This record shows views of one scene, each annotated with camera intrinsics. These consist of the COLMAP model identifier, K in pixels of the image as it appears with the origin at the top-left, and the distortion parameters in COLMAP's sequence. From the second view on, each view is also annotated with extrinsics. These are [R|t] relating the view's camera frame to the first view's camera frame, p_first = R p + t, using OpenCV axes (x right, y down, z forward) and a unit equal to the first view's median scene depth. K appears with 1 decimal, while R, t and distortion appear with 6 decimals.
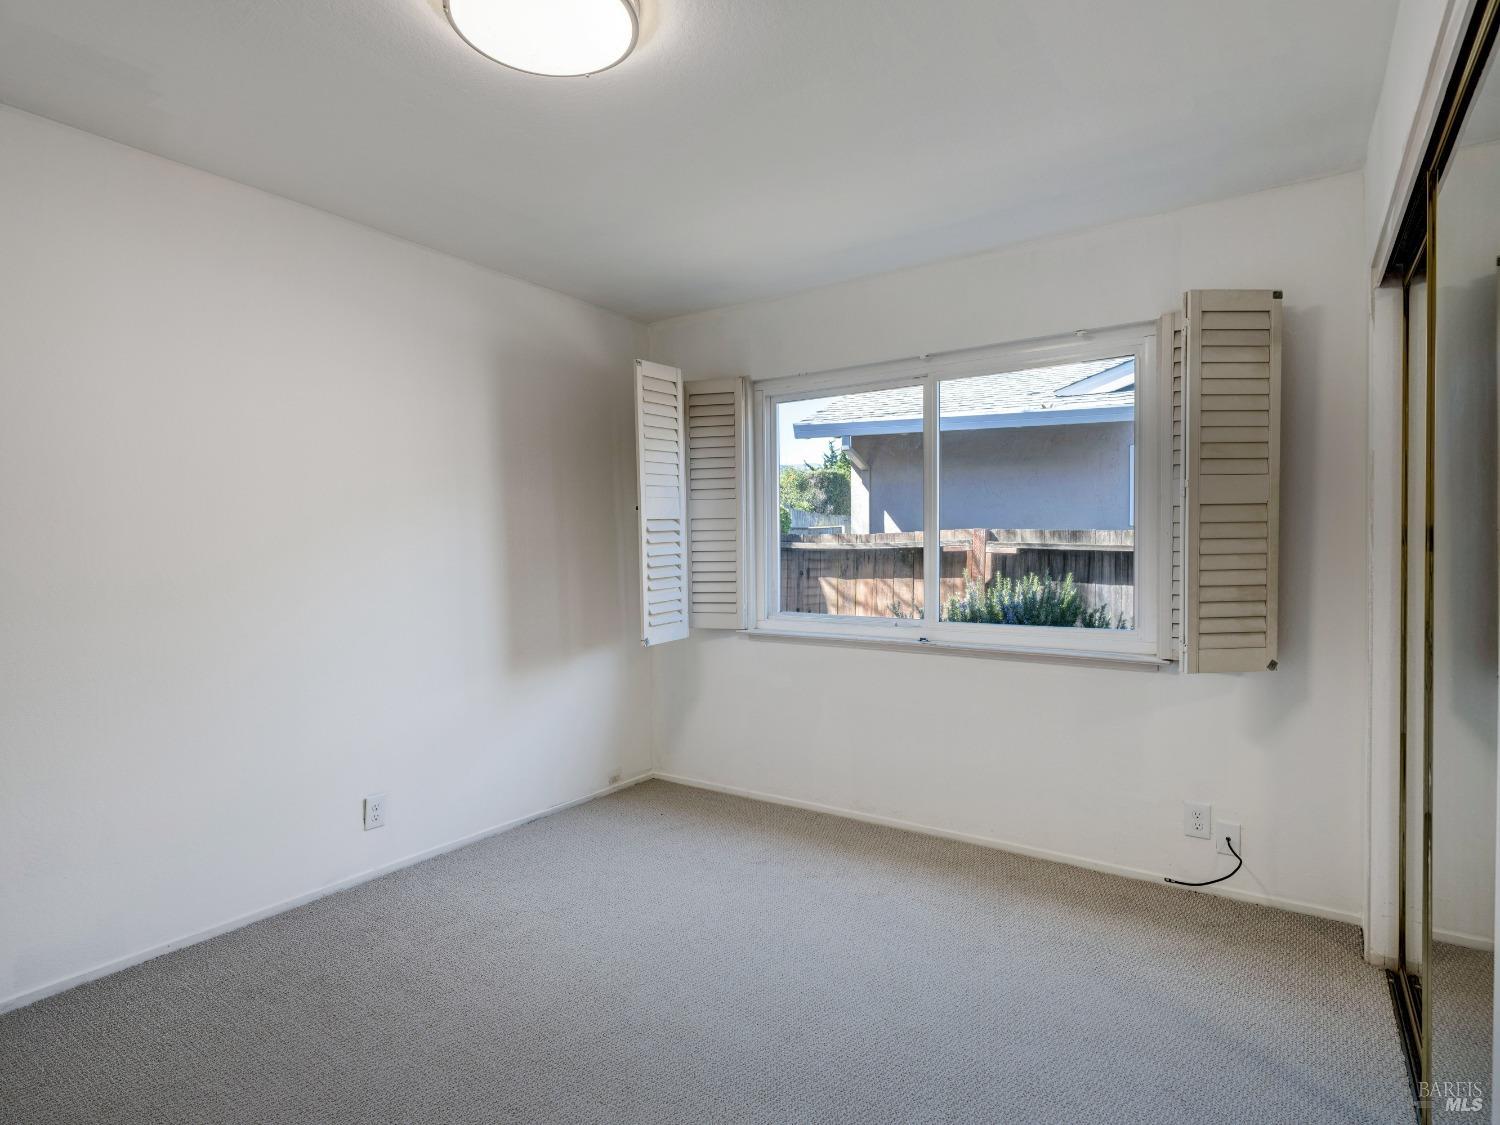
lens RADIAL K [[802.2, 0, 750.5], [0, 802.2, 560.4], [0, 0, 1]] dist [0.006955, -0.008342]
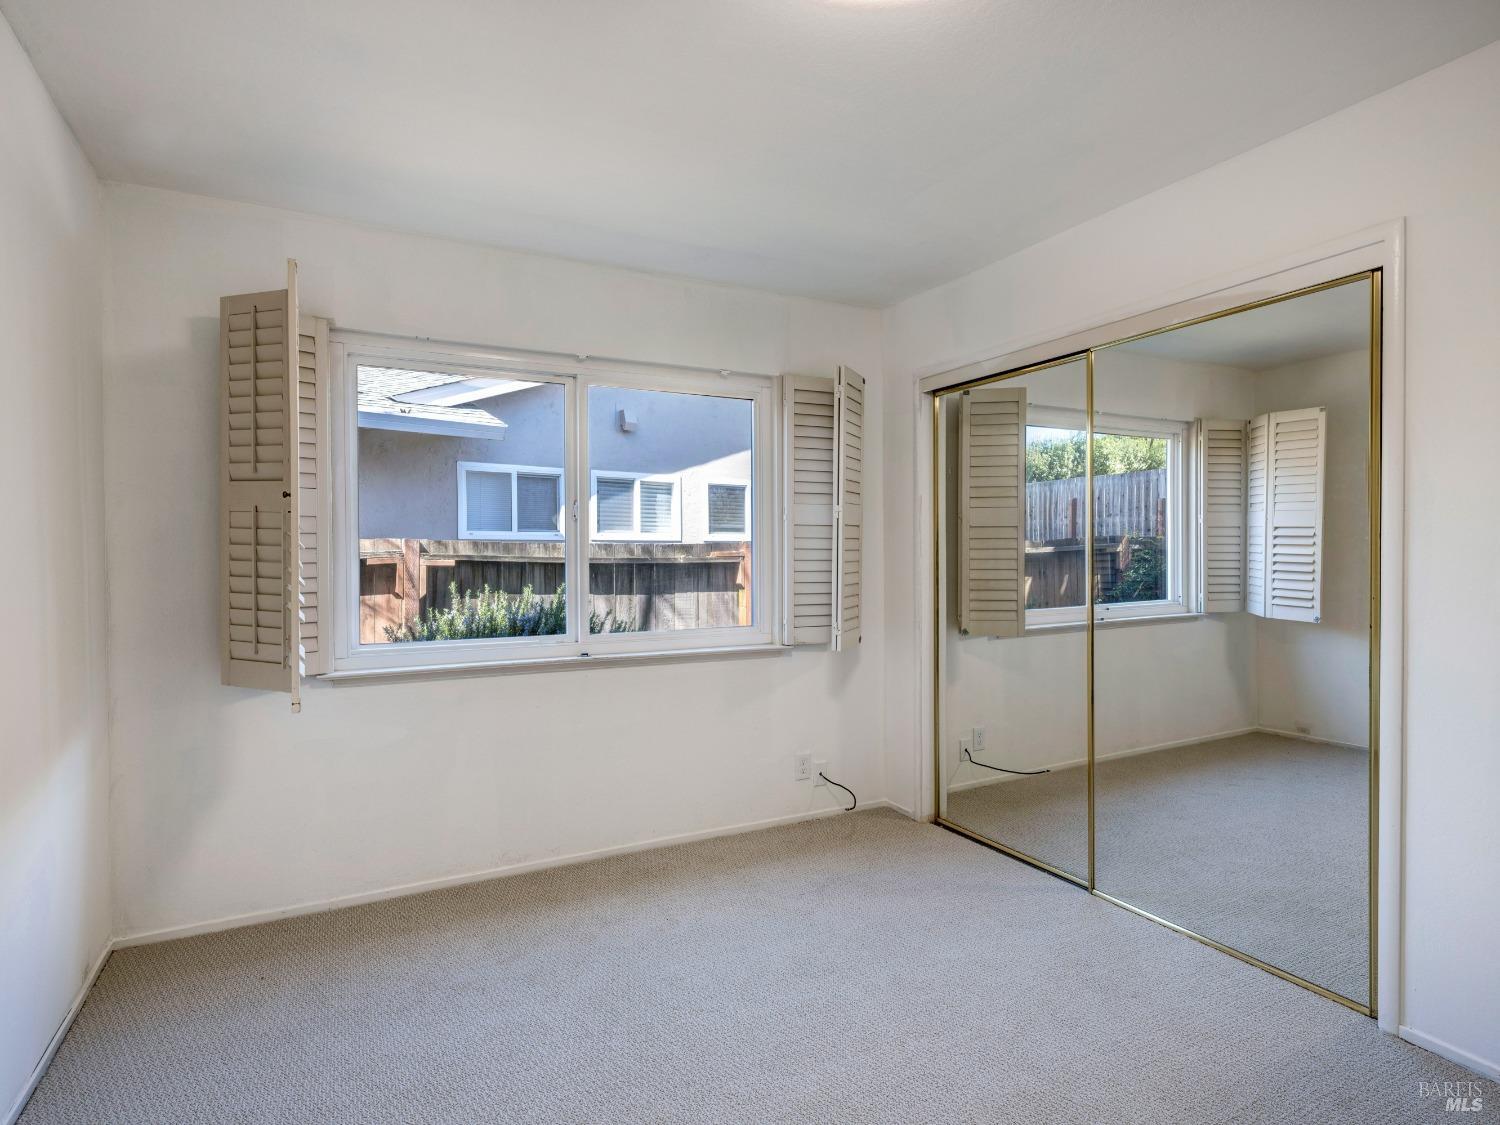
lens RADIAL K [[802.2, 0, 749.7], [0, 802.2, 559.7], [0, 0, 1]] dist [0.006955, -0.008342]
pose [[0.465392, -0.001553, 0.885103, -0.354474], [0.019154, 0.999782, -0.008318, -0.001212], [-0.884897, 0.020824, 0.465320, 0.257220]]
